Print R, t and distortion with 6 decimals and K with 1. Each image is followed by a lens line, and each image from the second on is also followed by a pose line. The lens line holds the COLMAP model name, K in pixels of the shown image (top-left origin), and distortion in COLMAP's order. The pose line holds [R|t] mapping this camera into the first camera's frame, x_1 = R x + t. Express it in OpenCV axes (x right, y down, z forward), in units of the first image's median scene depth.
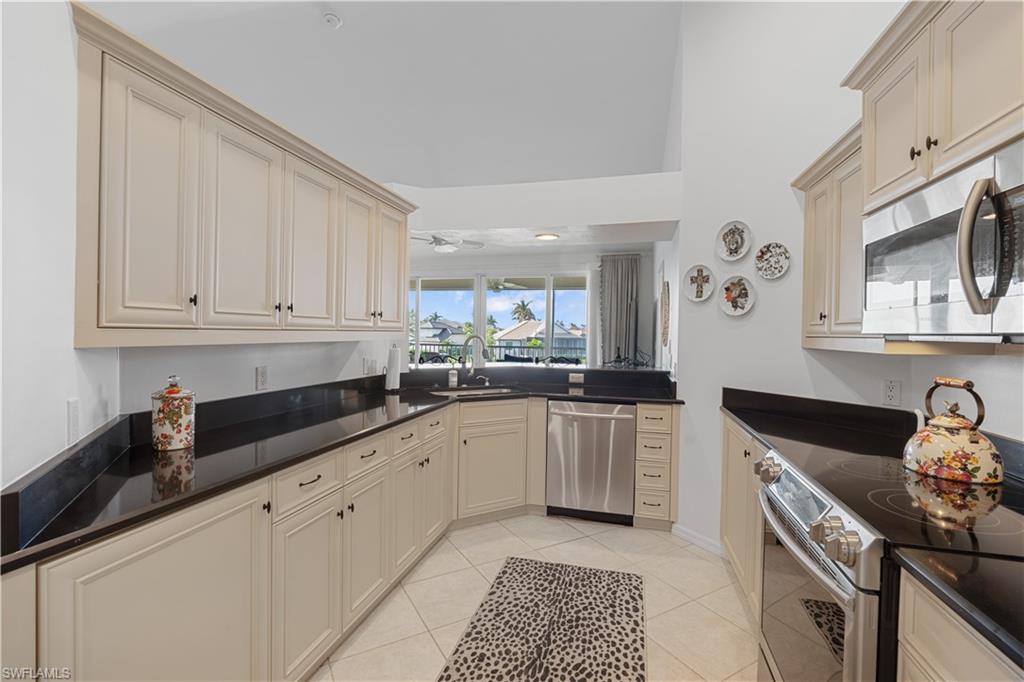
lens RADIAL K [[459.3, 0, 515.9], [0, 459.3, 334.0], [0, 0, 1]] dist [-0.002707, 0.000476]
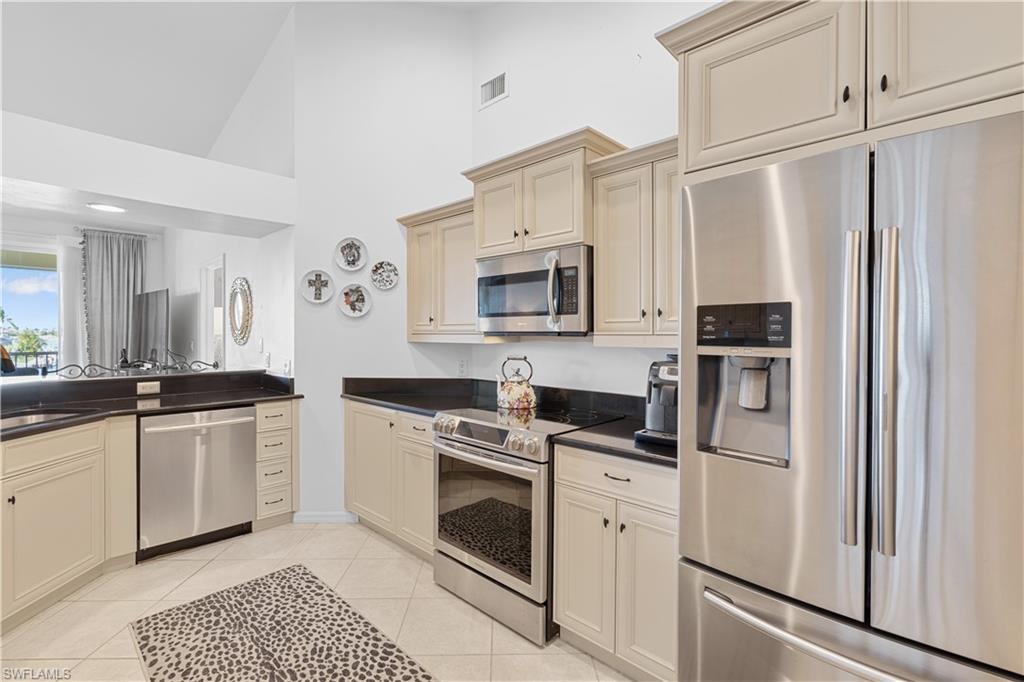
lens RADIAL K [[461.6, 0, 510.1], [0, 461.6, 324.2], [0, 0, 1]] dist [-0.006689, 0.000877]
pose [[0.482680, 0.004295, 0.875786, -0.442842], [0.006741, 0.999940, -0.008618, -0.008425], [-0.875771, 0.010063, 0.482622, 0.070598]]
